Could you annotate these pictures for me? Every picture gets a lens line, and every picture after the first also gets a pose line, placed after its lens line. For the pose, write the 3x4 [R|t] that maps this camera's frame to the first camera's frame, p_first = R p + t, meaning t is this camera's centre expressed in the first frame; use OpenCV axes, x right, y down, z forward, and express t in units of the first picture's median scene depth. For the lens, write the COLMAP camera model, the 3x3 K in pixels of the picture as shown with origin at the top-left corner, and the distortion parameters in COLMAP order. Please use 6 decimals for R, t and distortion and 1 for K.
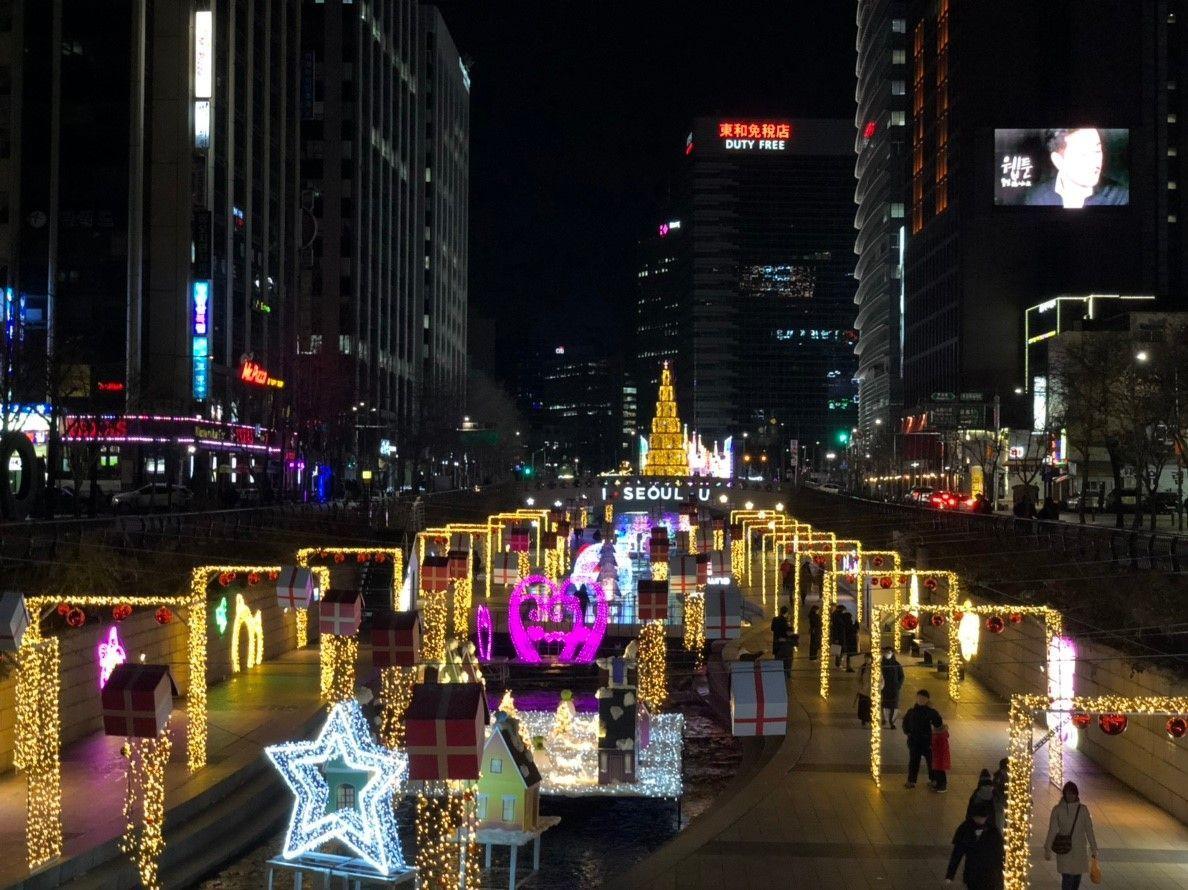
lens RADIAL K [[1787.9, 0, 593.2], [0, 1787.9, 398.6], [0, 0, 1]] dist [0.062804, -0.110025]
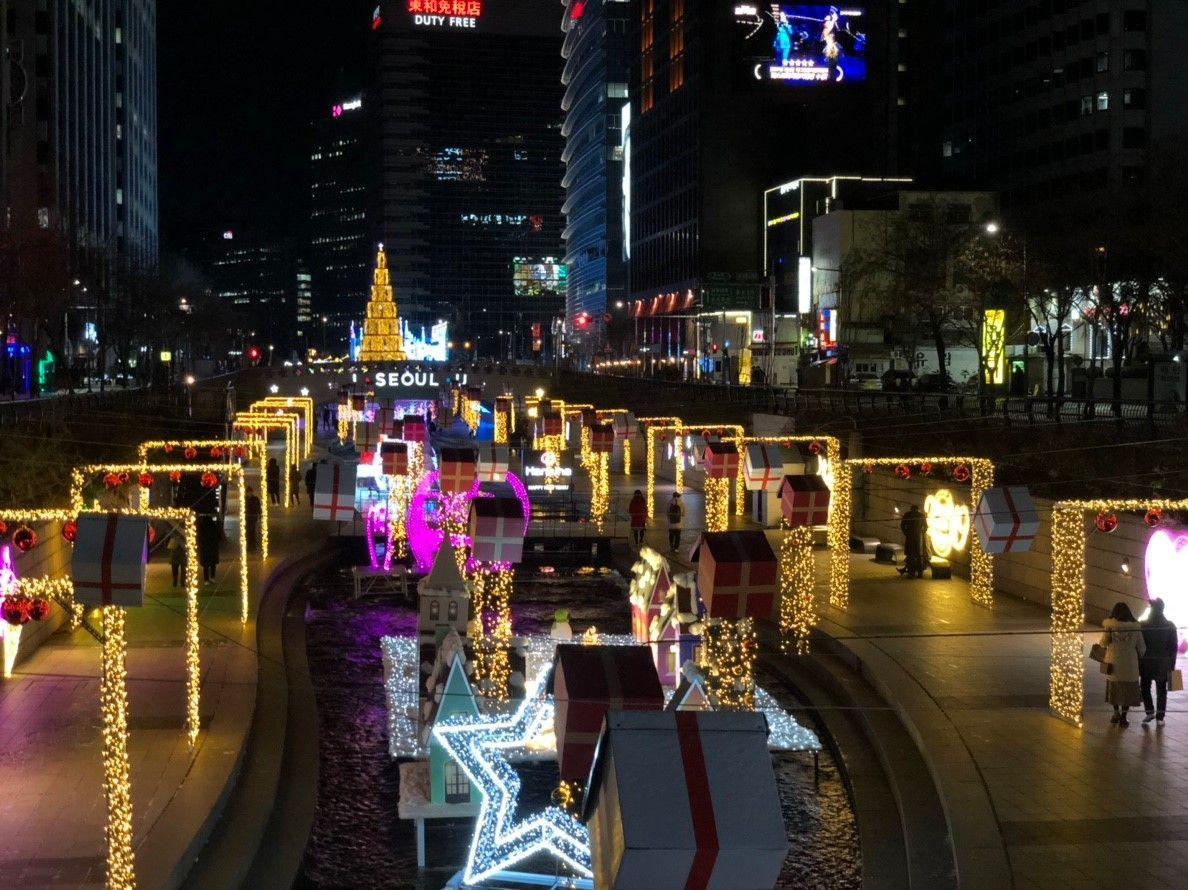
lens RADIAL K [[1777.1, 0, 597.6], [0, 1777.1, 430.9], [0, 0, 1]] dist [0.162049, -0.624483]
pose [[0.981922, -0.012120, 0.188898, -0.029885], [-0.003080, 0.996793, 0.079964, 0.003023], [-0.189261, -0.079100, 0.978736, 0.038691]]
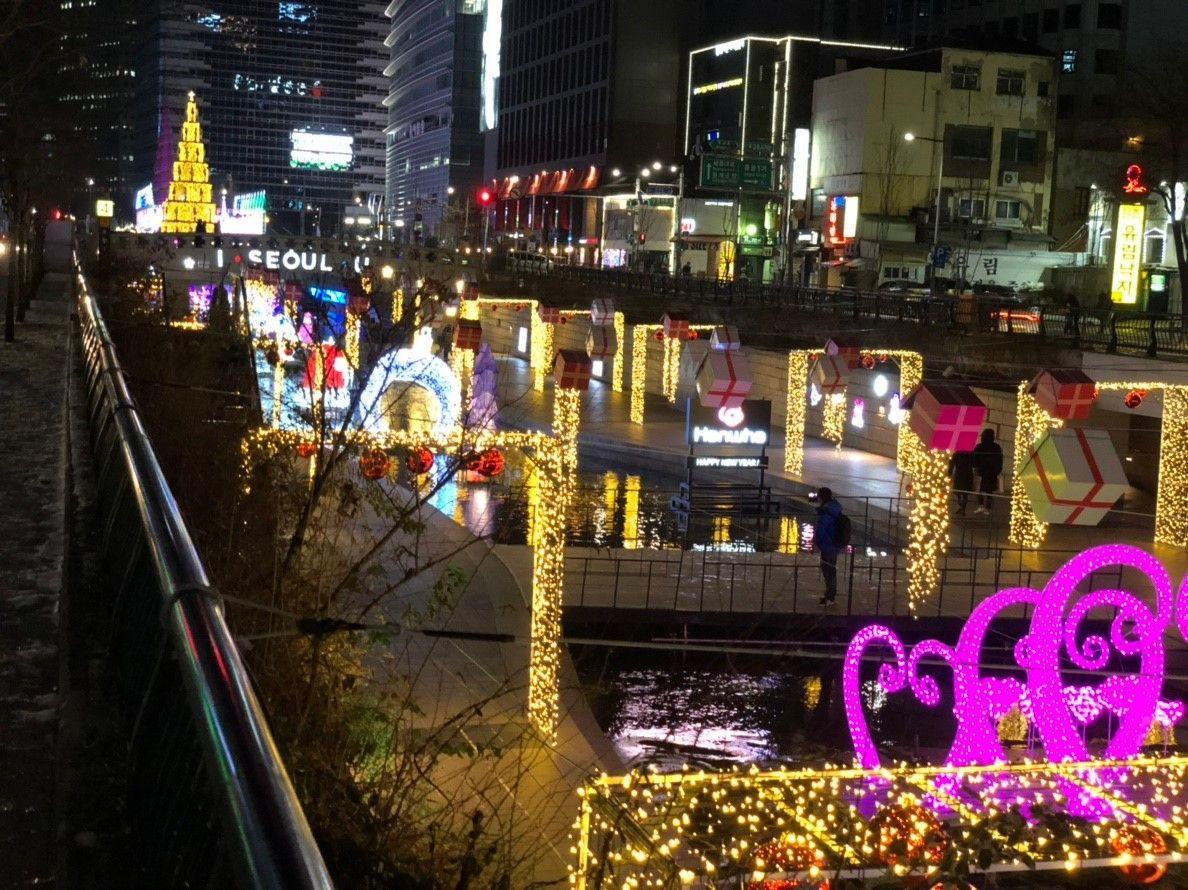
lens RADIAL K [[1777.1, 0, 597.6], [0, 1777.1, 430.9], [0, 0, 1]] dist [0.162049, -0.624483]
pose [[0.944651, 0.007599, 0.327988, -0.055443], [-0.055555, 0.988999, 0.137092, 0.010251], [-0.323338, -0.147726, 0.934681, 0.184752]]
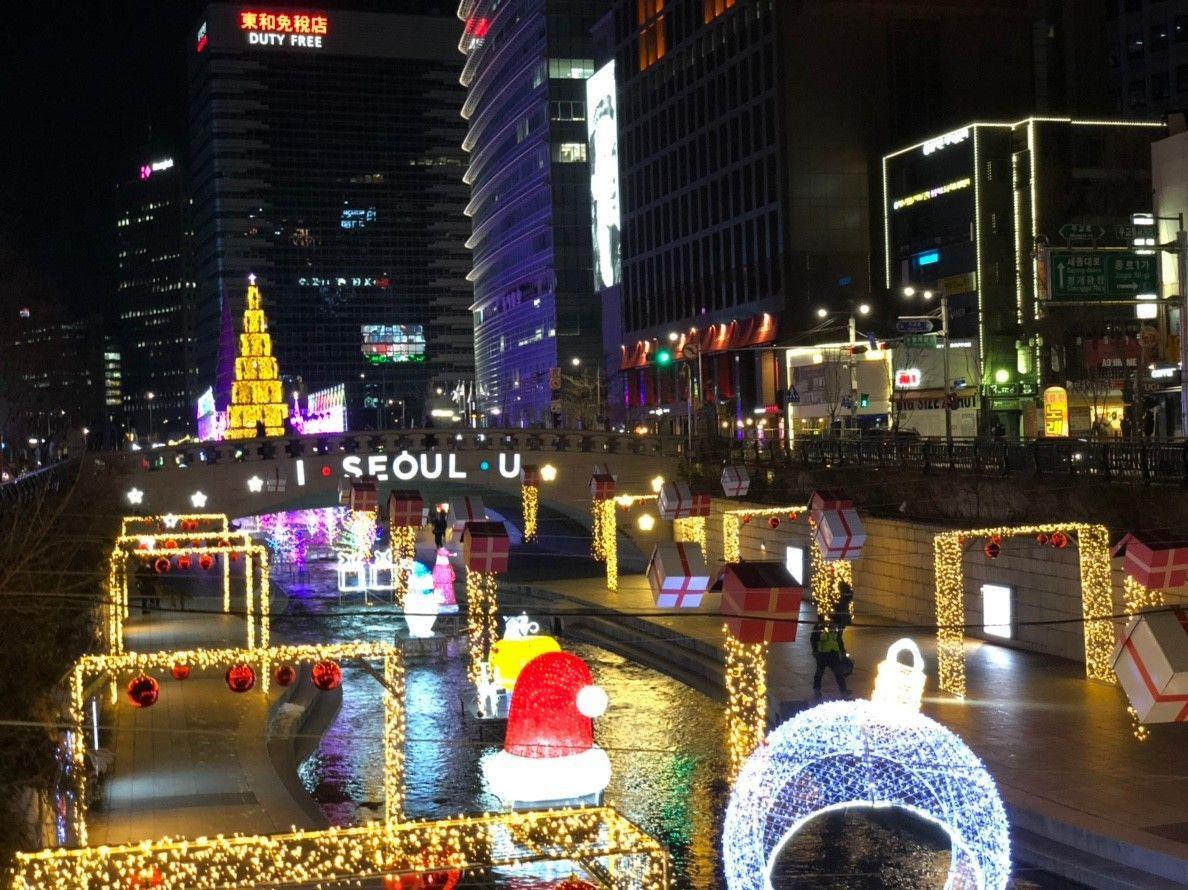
lens RADIAL K [[1795.8, 0, 572.0], [0, 1795.8, 422.0], [0, 0, 1]] dist [0.121838, 0.000845]
pose [[0.960651, -0.032036, 0.275906, -0.036584], [0.023922, 0.999178, 0.032727, 0.017225], [-0.276727, -0.024839, 0.960627, 0.345054]]
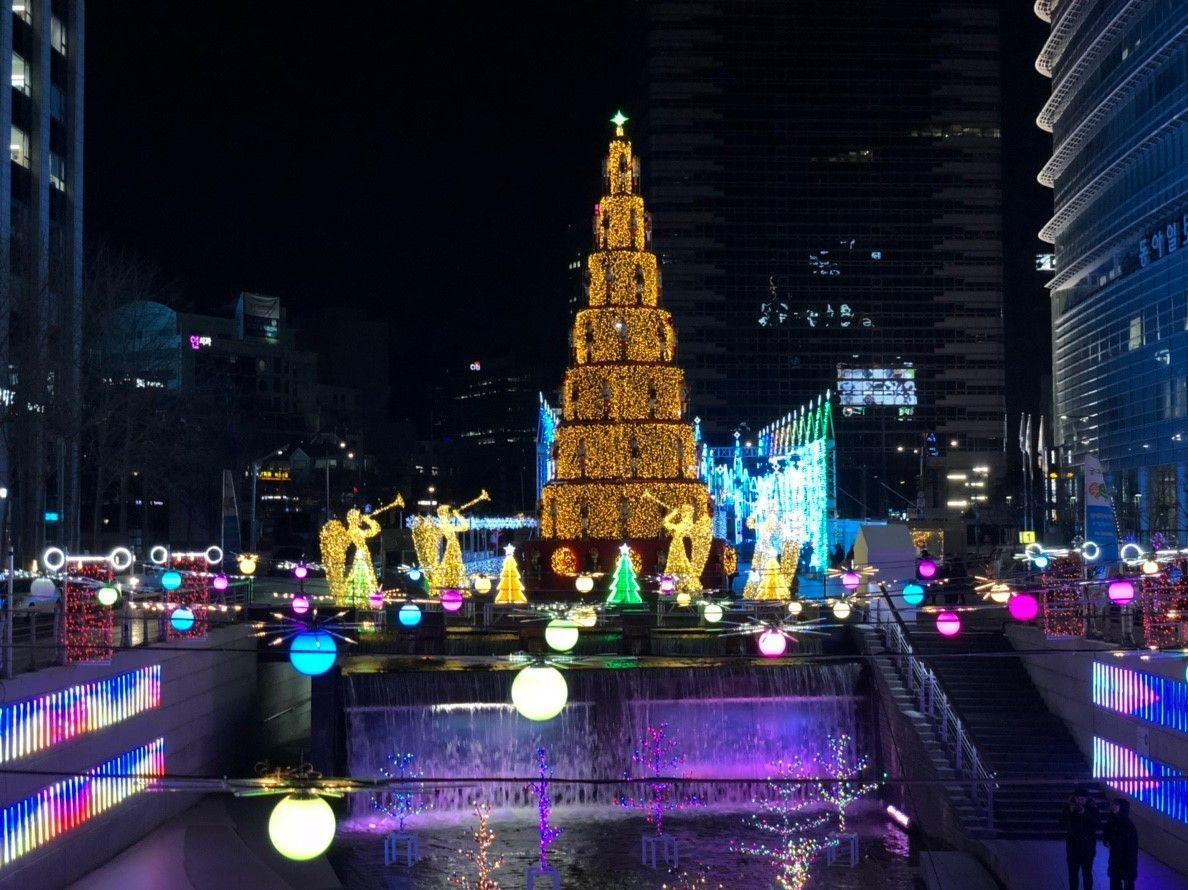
lens RADIAL K [[1795.8, 0, 572.0], [0, 1795.8, 422.0], [0, 0, 1]] dist [0.121838, 0.000845]
pose [[0.999633, -0.013354, 0.023564, 0.028769], [0.013583, 0.999862, -0.009599, 0.033700], [-0.023432, 0.009916, 0.999676, 0.796350]]
